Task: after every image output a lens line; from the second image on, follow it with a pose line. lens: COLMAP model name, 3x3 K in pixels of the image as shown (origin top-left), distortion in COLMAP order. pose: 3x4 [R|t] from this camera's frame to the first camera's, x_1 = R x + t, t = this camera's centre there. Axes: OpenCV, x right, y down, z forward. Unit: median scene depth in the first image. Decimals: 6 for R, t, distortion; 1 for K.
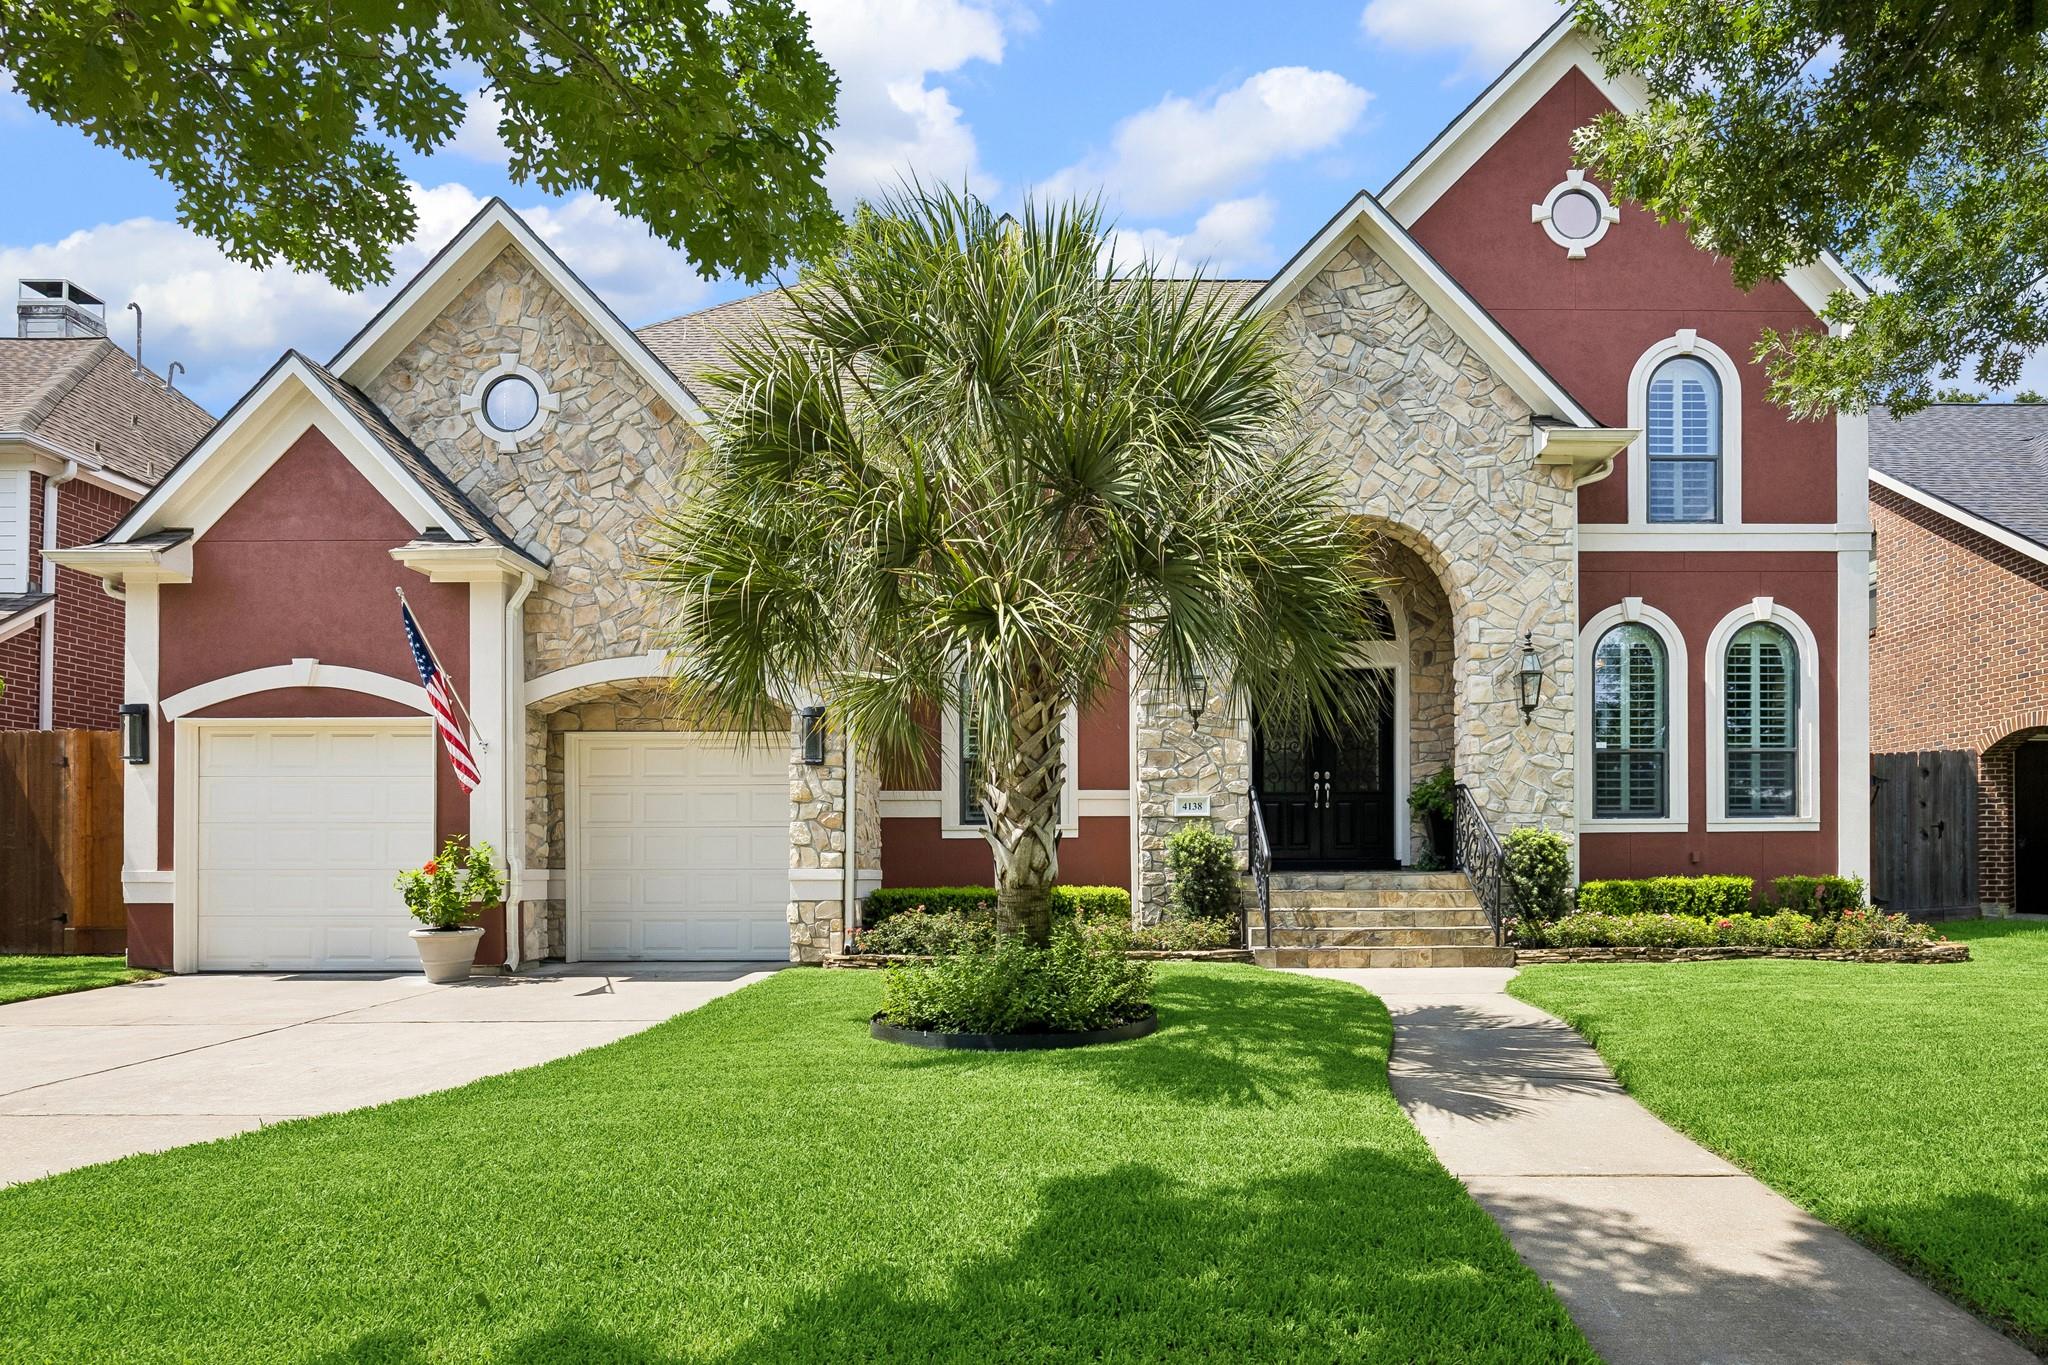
lens RADIAL K [[1102.7, 0, 1041.2], [0, 1102.7, 851.5], [0, 0, 1]] dist [-0.032936, 0.000301]
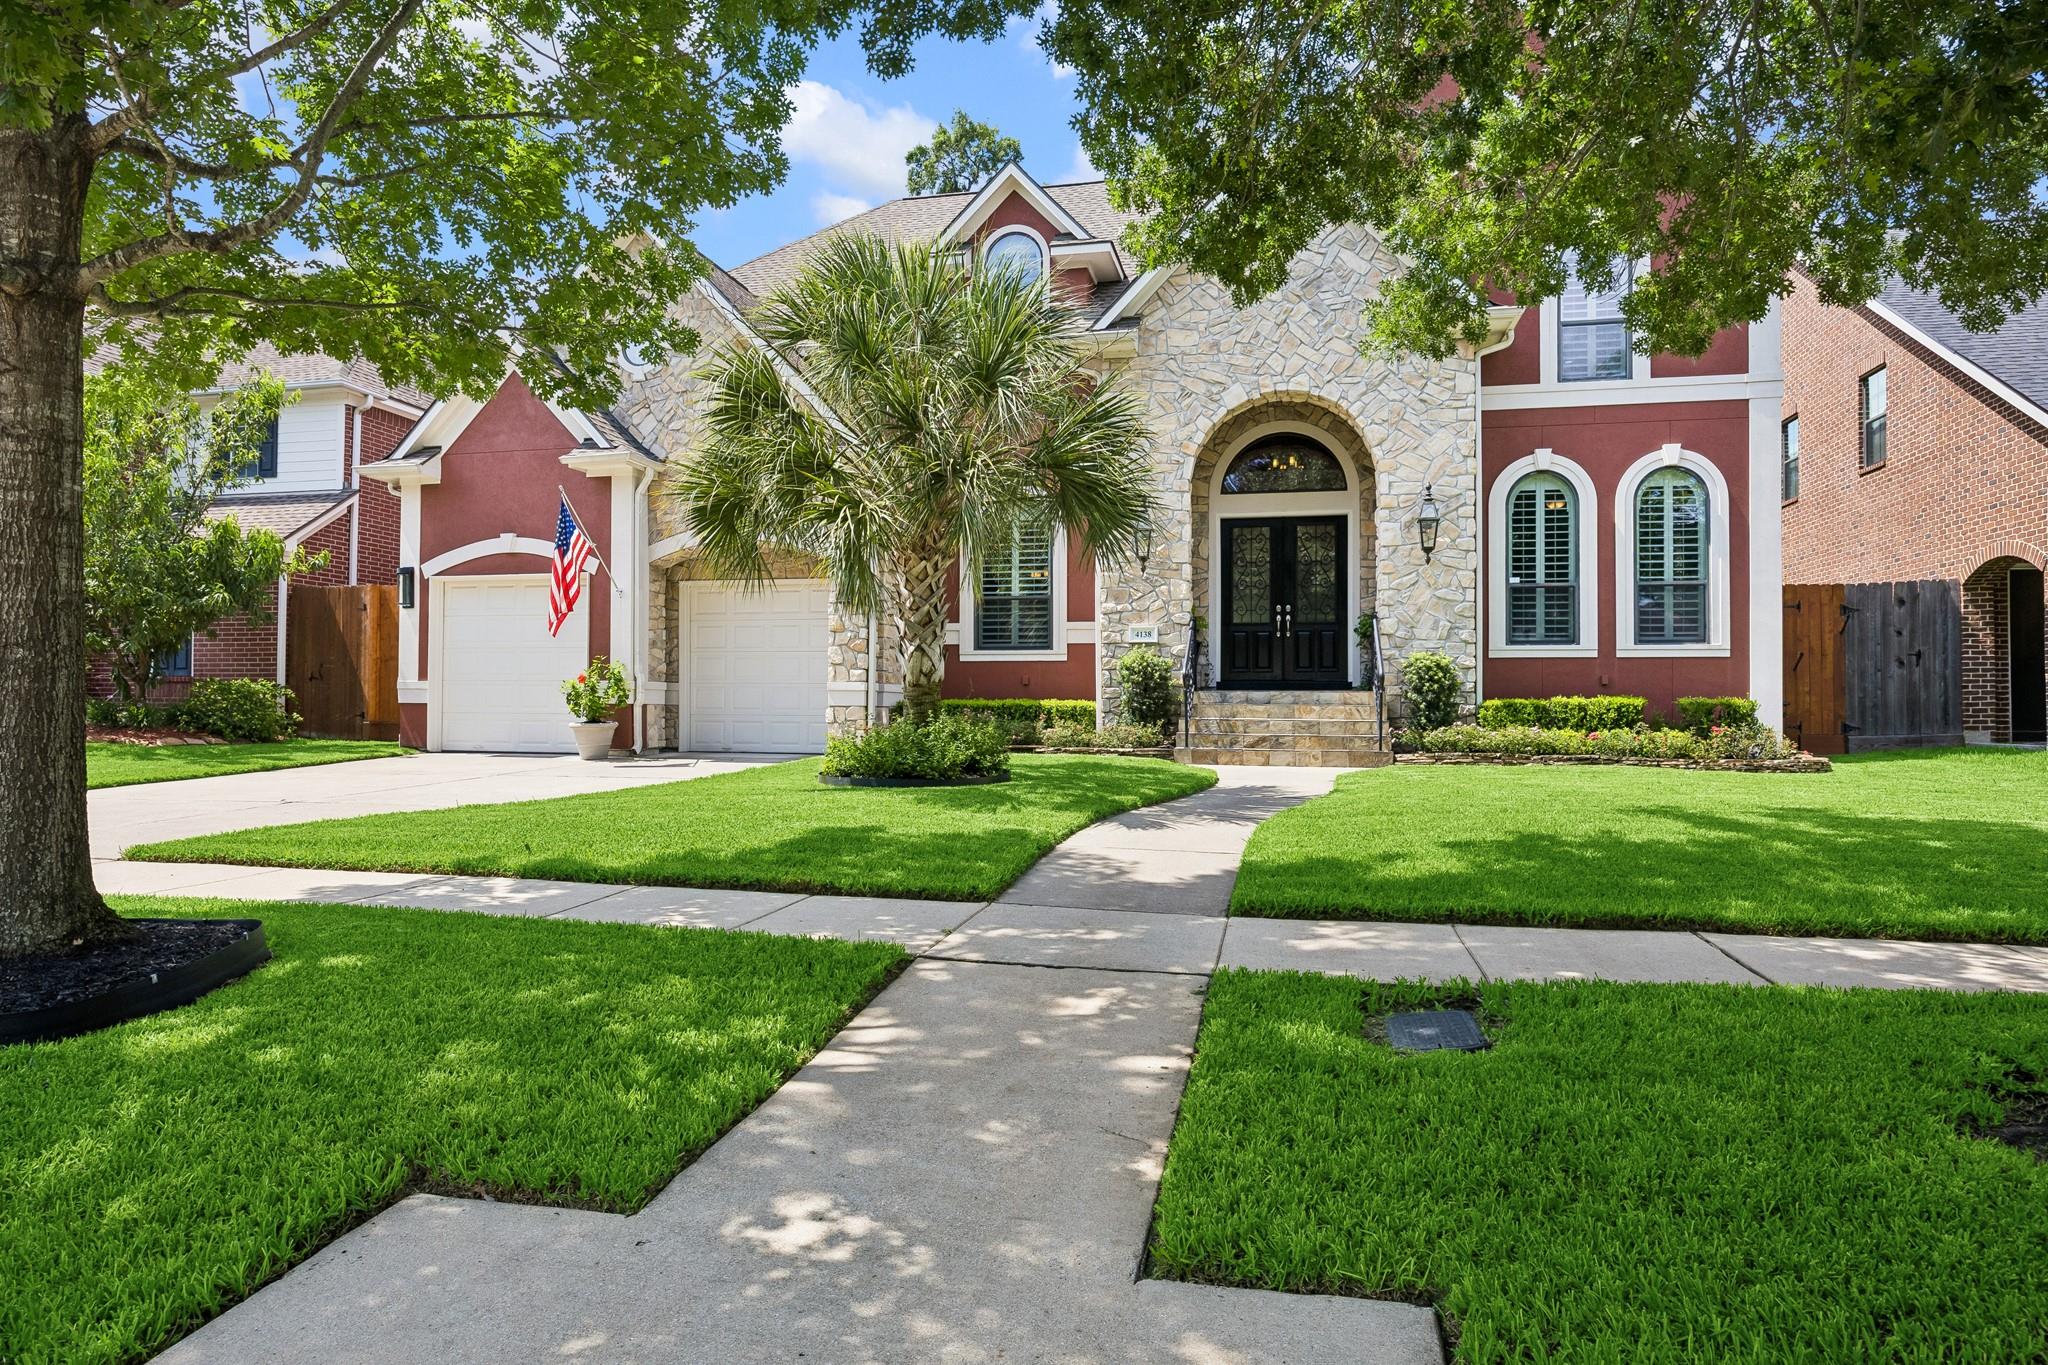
lens RADIAL K [[1257.7, 0, 1016.1], [0, 1257.7, 699.3], [0, 0, 1]] dist [-0.061784, 0.000555]
pose [[0.969500, 0.009498, -0.244907, 0.344403], [-0.009528, 0.999954, 0.001061, 0.030957], [0.244906, 0.001304, 0.969546, -0.392224]]
